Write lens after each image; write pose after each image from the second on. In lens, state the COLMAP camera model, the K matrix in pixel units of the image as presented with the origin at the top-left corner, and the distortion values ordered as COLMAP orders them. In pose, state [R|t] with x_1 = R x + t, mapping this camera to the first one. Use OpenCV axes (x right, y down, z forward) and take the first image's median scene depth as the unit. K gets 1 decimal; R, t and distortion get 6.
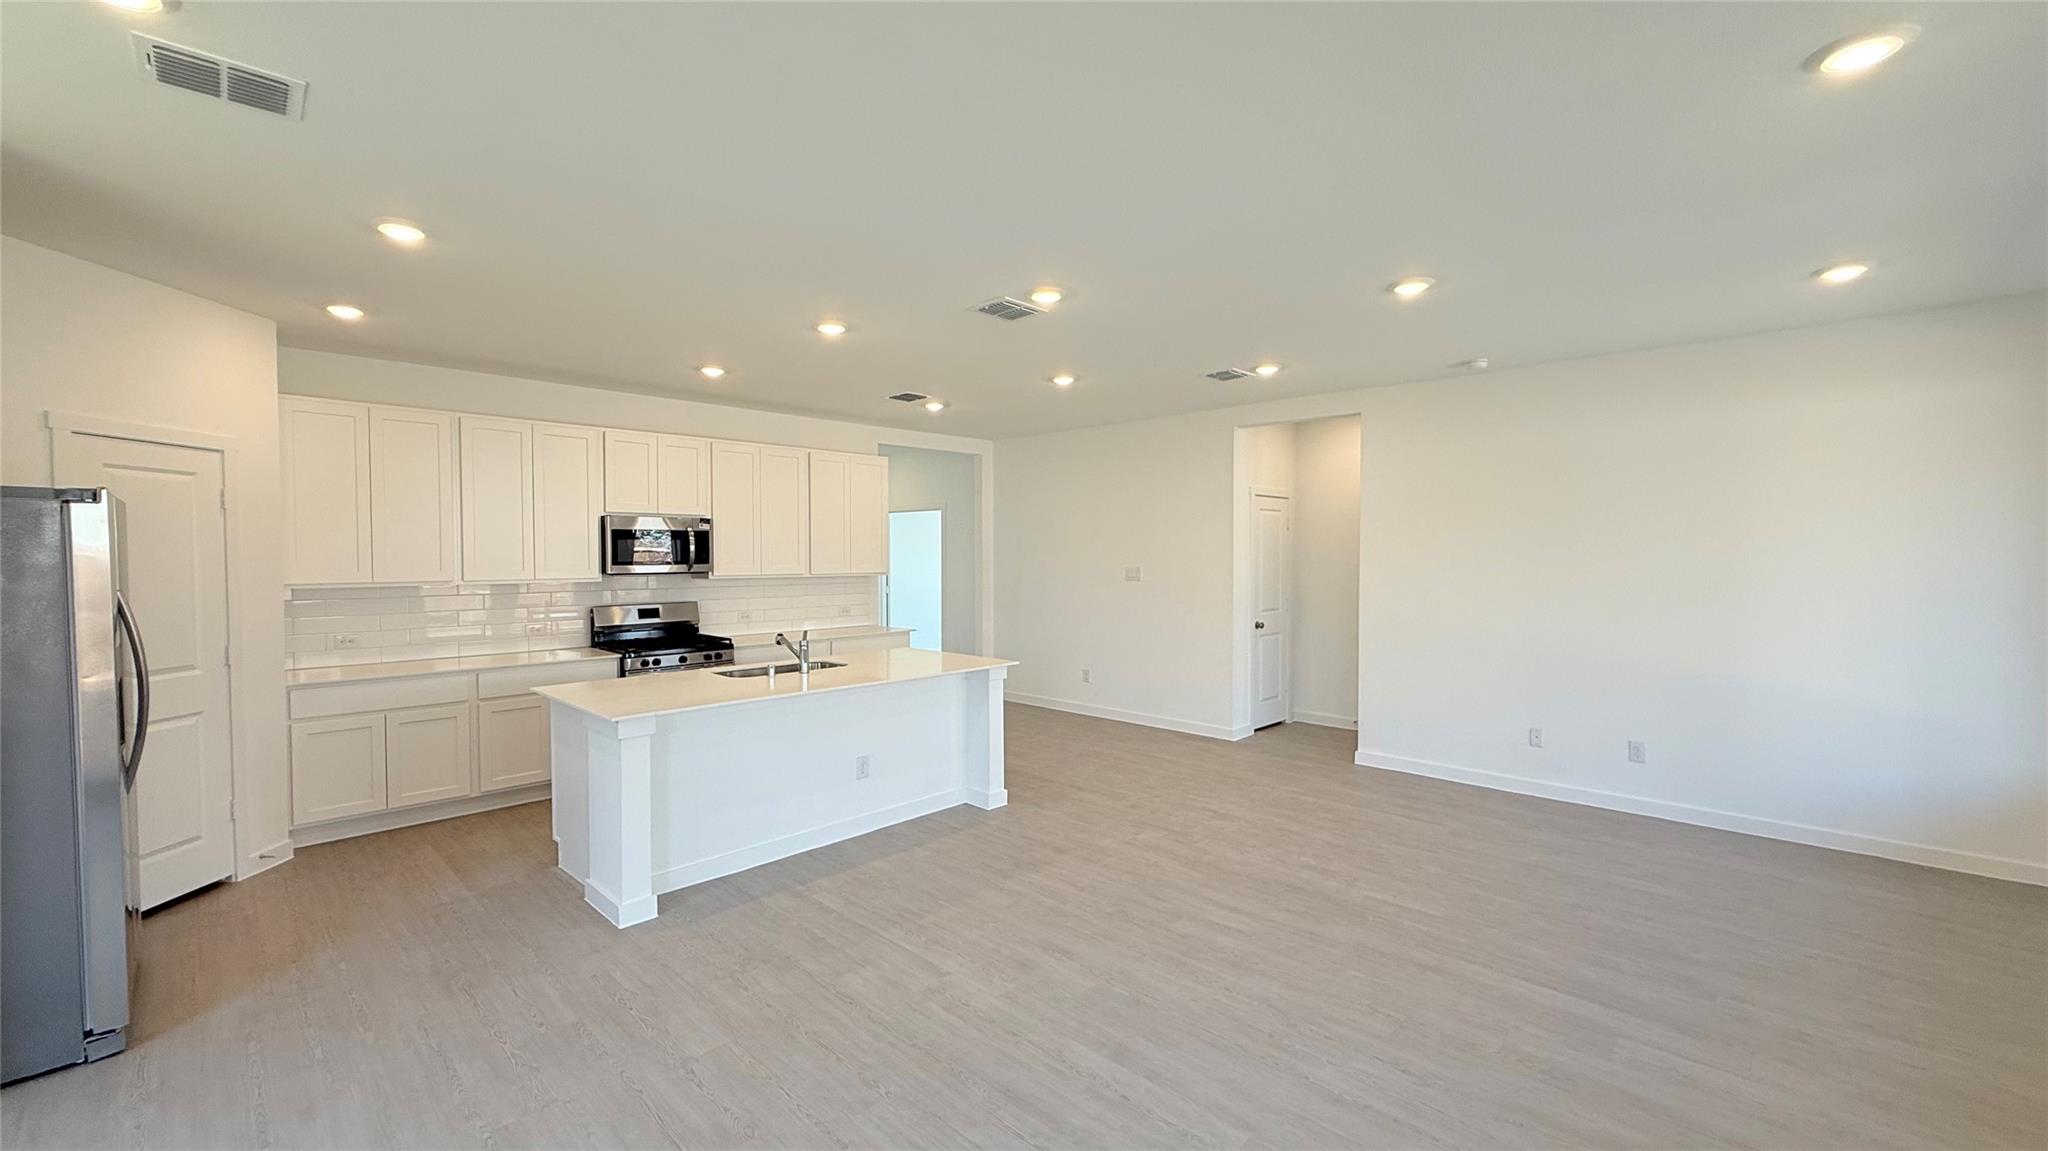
lens RADIAL K [[823.2, 0, 1022.2], [0, 823.2, 574.9], [0, 0, 1]] dist [0.004176, -0.000786]
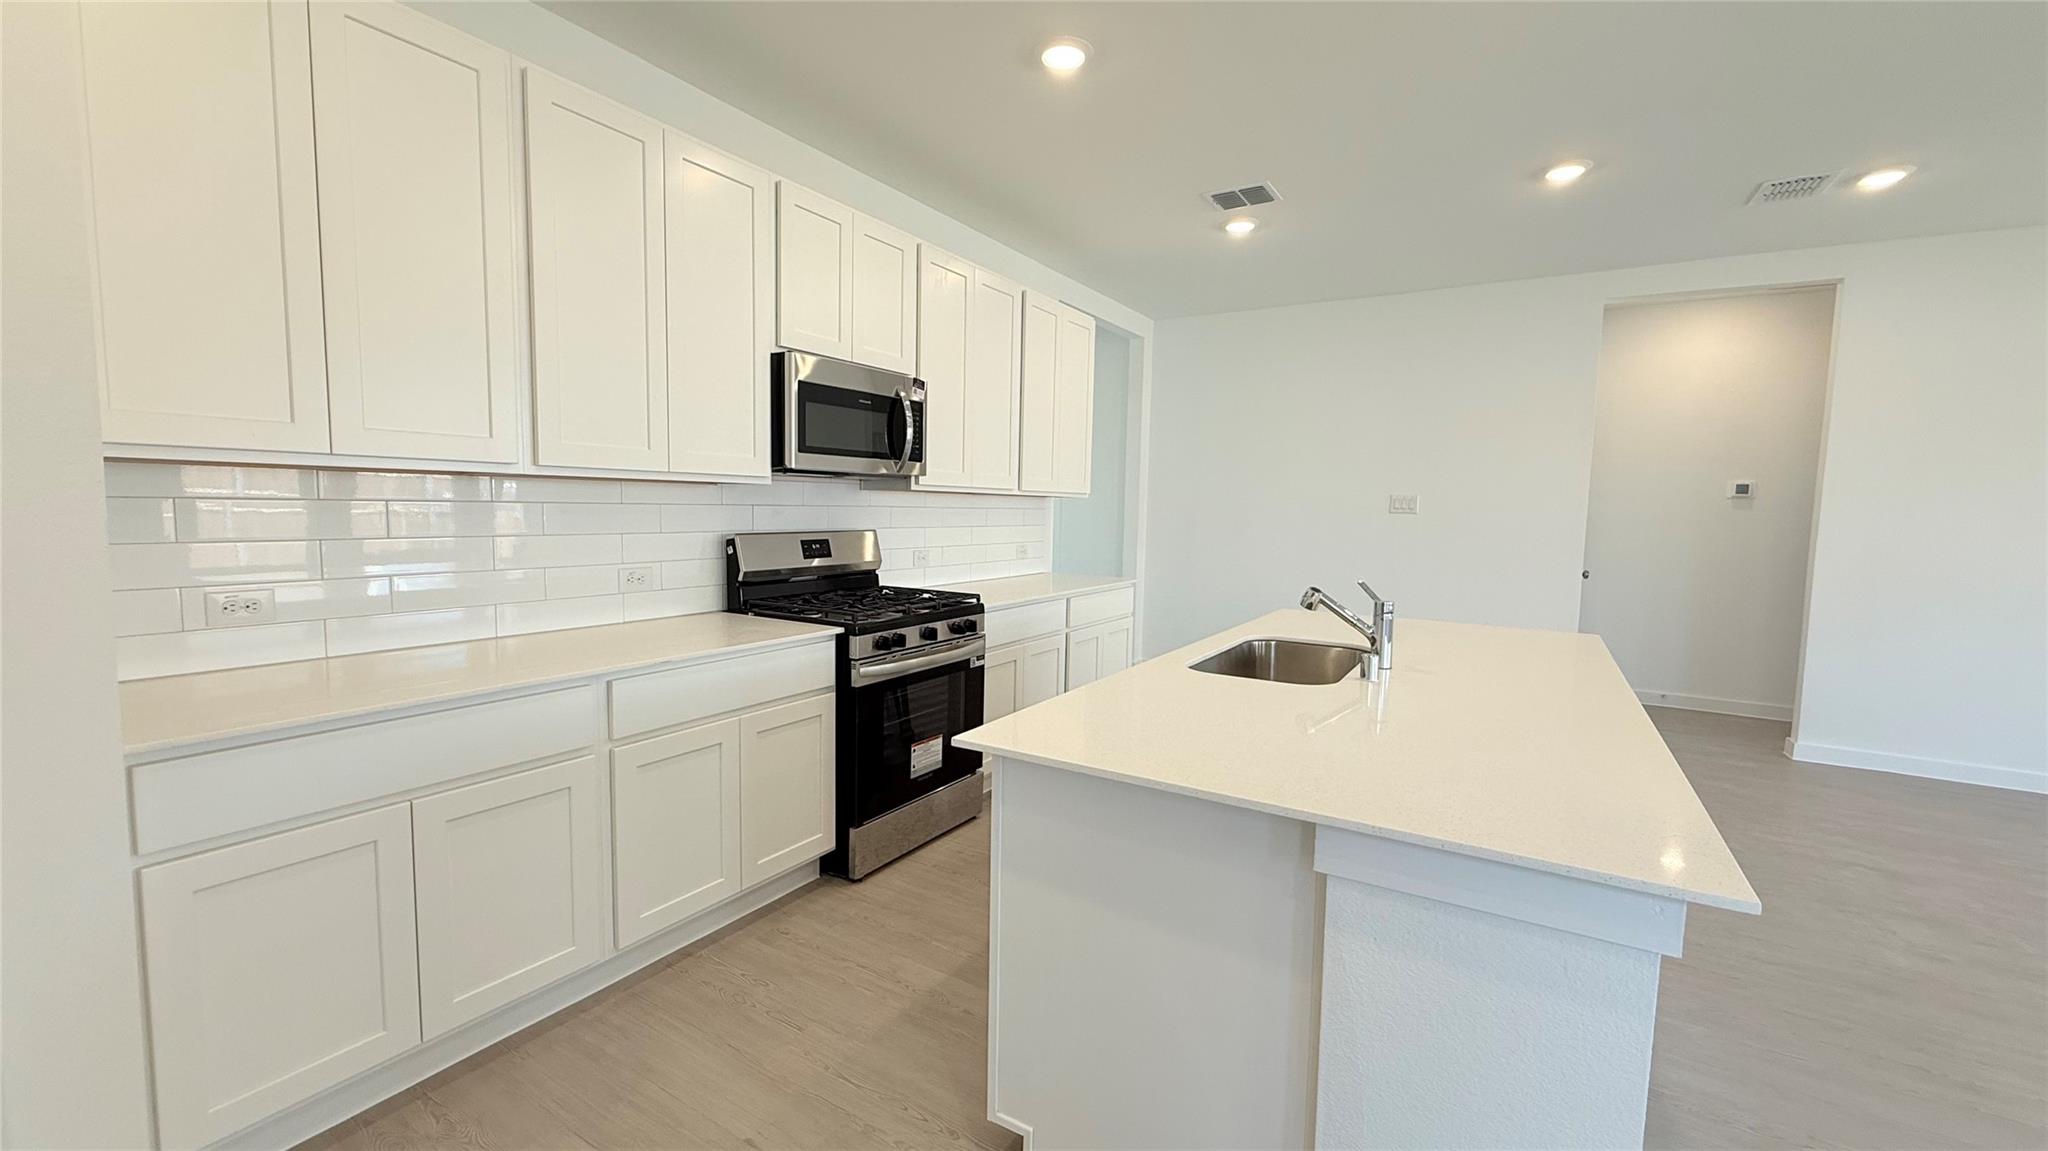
lens RADIAL K [[823.2, 0, 1022.2], [0, 823.2, 574.9], [0, 0, 1]] dist [0.004176, -0.000786]
pose [[0.975113, 0.002570, 0.221693, -0.458537], [-0.016359, 0.998041, 0.060387, 0.029754], [-0.221103, -0.062511, 0.973245, 0.454237]]
